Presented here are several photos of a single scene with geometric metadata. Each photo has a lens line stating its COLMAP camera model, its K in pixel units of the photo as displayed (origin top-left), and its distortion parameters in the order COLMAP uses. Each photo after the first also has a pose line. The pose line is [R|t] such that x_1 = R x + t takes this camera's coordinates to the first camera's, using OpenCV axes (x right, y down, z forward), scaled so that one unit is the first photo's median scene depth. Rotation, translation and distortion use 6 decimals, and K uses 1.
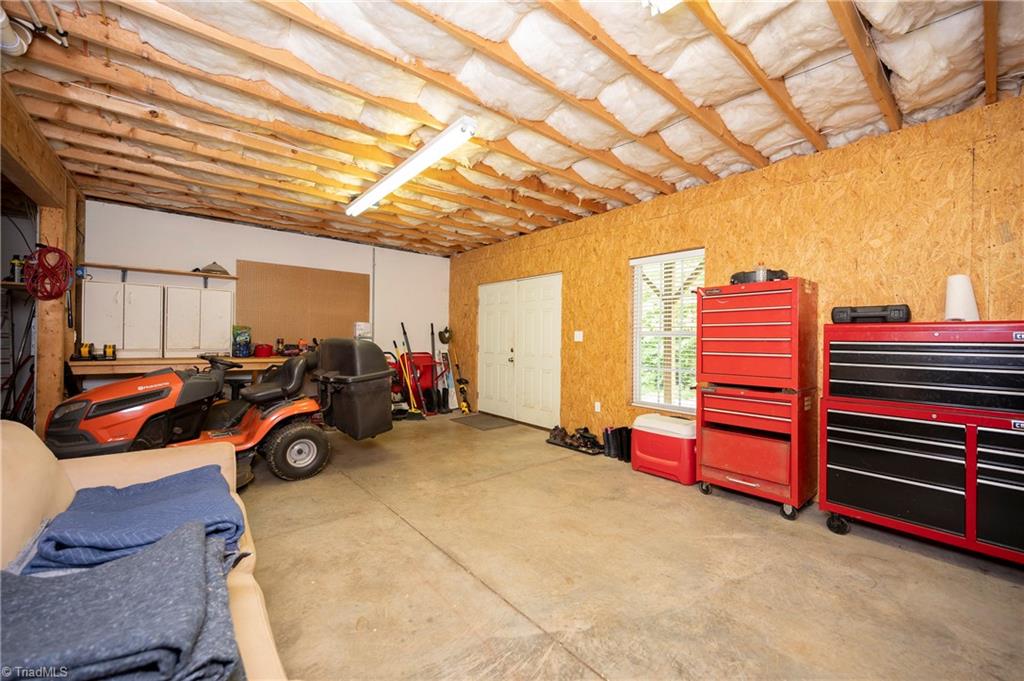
lens RADIAL K [[403.8, 0, 512.7], [0, 403.8, 339.1], [0, 0, 1]] dist [0.000162, -0.000132]
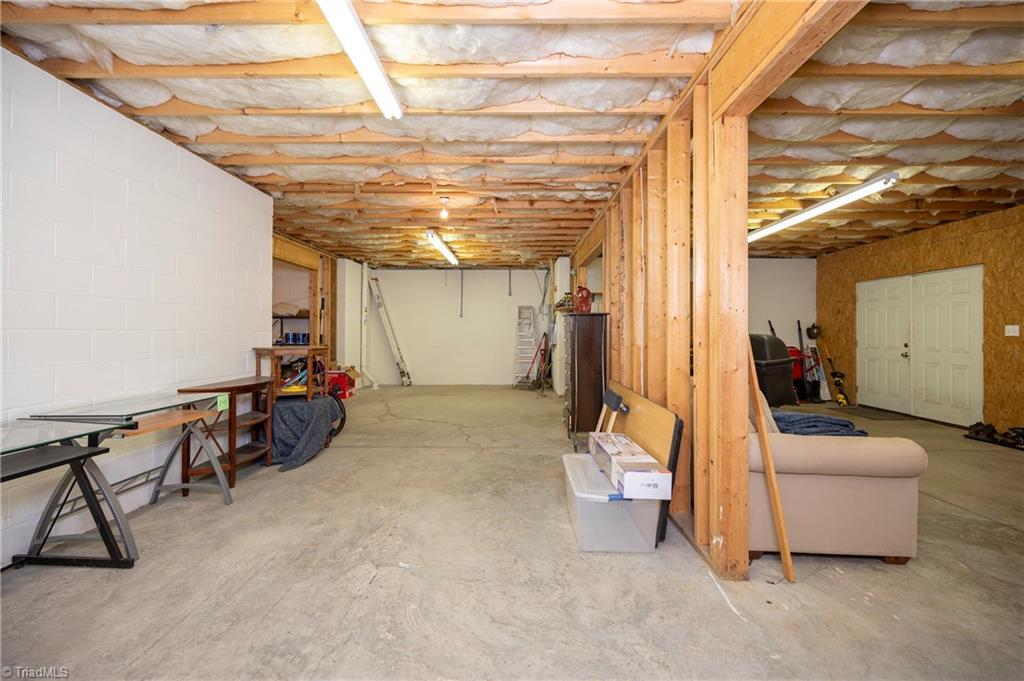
lens RADIAL K [[403.8, 0, 511.0], [0, 403.8, 330.7], [0, 0, 1]] dist [0.000162, -0.000132]
pose [[0.757667, -0.010964, -0.652549, -0.081515], [0.002081, 0.999894, -0.014384, 0.003085], [0.652638, 0.009540, 0.757610, -0.361027]]
